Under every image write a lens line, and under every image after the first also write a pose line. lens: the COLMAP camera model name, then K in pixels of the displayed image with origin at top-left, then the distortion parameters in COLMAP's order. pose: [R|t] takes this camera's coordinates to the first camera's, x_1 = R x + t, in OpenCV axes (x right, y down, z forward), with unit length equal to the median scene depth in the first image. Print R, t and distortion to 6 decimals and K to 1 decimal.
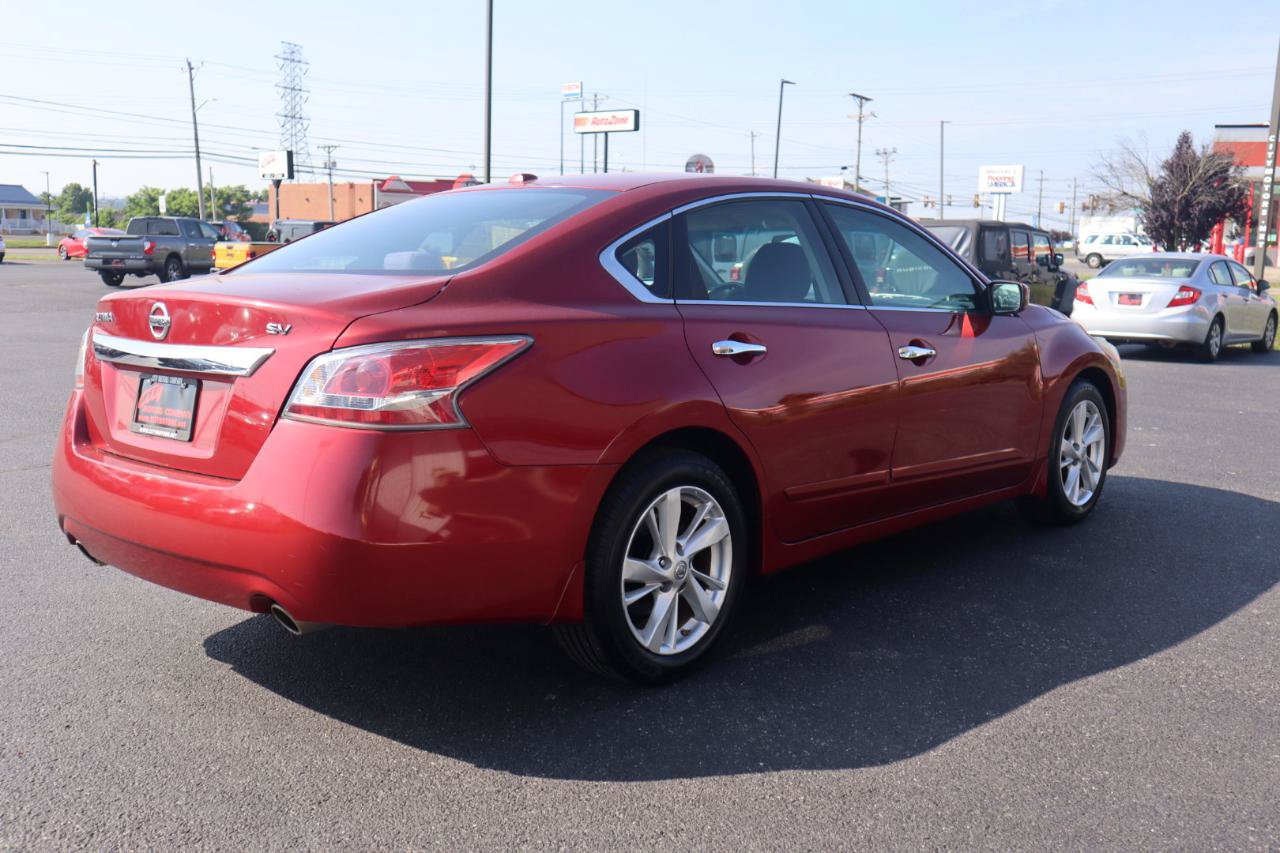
lens RADIAL K [[1249.4, 0, 644.0], [0, 1249.4, 419.6], [0, 0, 1]] dist [-0.057759, 0.166119]
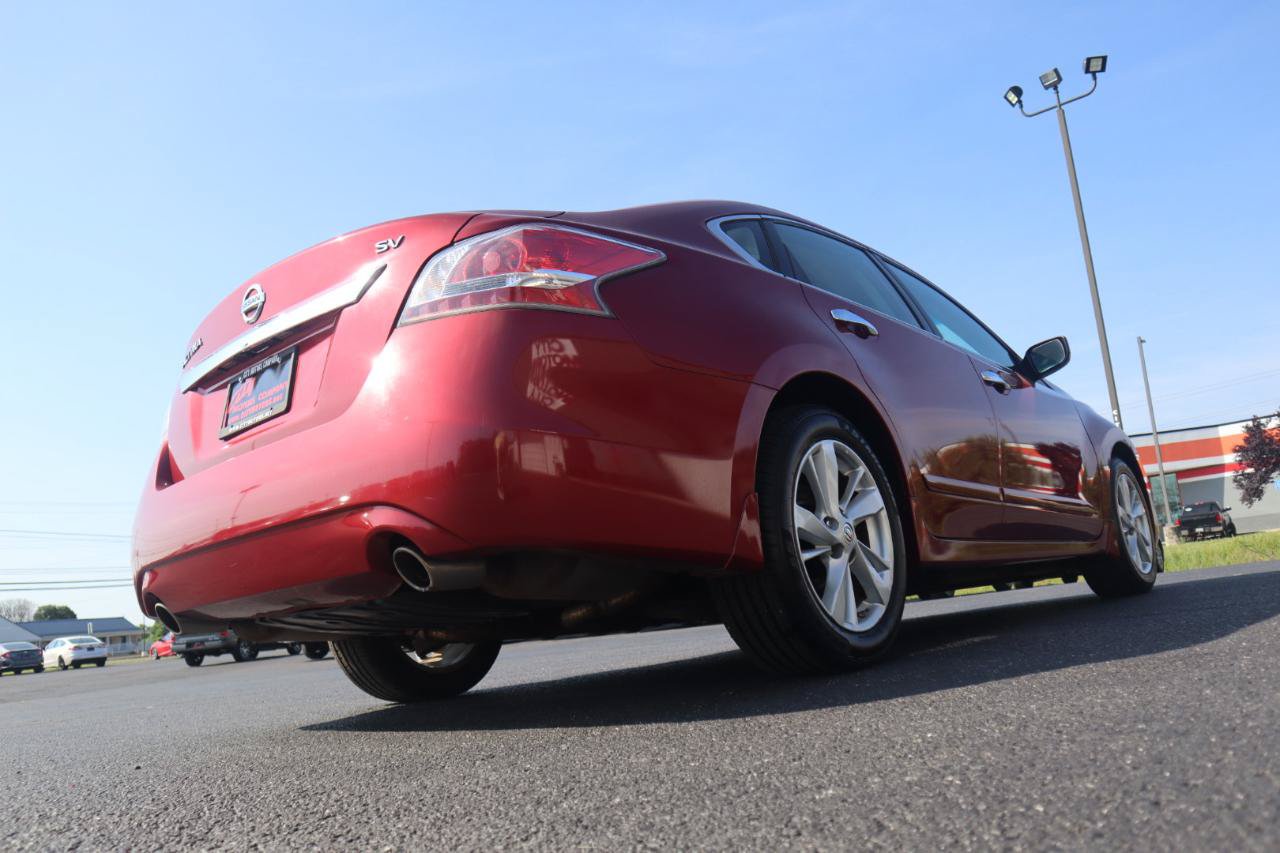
lens RADIAL K [[996.1, 0, 643.6], [0, 996.1, 423.3], [0, 0, 1]] dist [-0.100182, 0.095628]
pose [[0.991978, -0.117638, 0.046265, -0.134140], [0.126278, 0.938858, -0.320312, 0.248462], [-0.005755, 0.323585, 0.946182, 0.310981]]
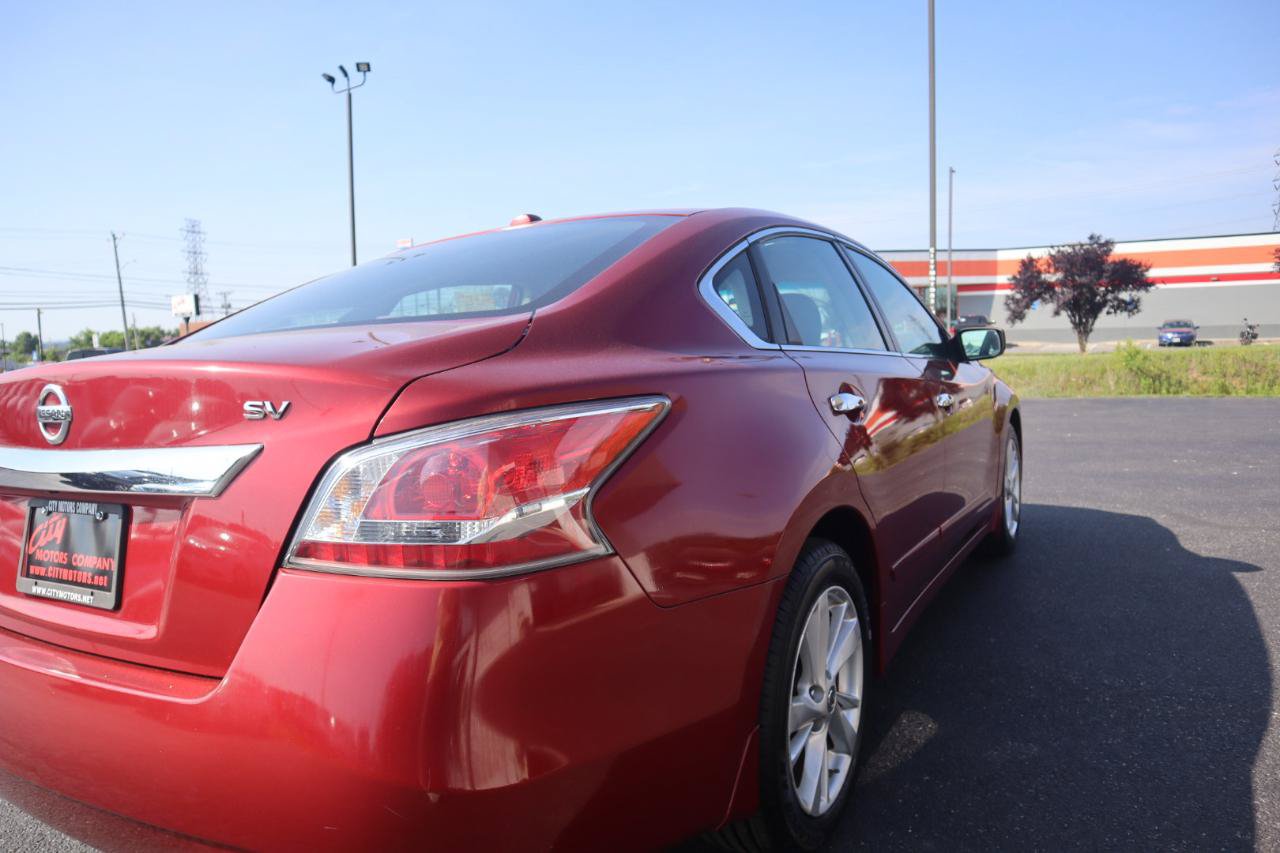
lens RADIAL K [[892.2, 0, 640.0], [0, 892.2, 426.5], [0, 0, 1]] dist [-0.140937, 0.095322]
pose [[0.979049, -0.069384, 0.191441, -0.170153], [0.079121, 0.995907, -0.043686, -0.028879], [-0.187626, 0.057918, 0.980531, 0.485315]]
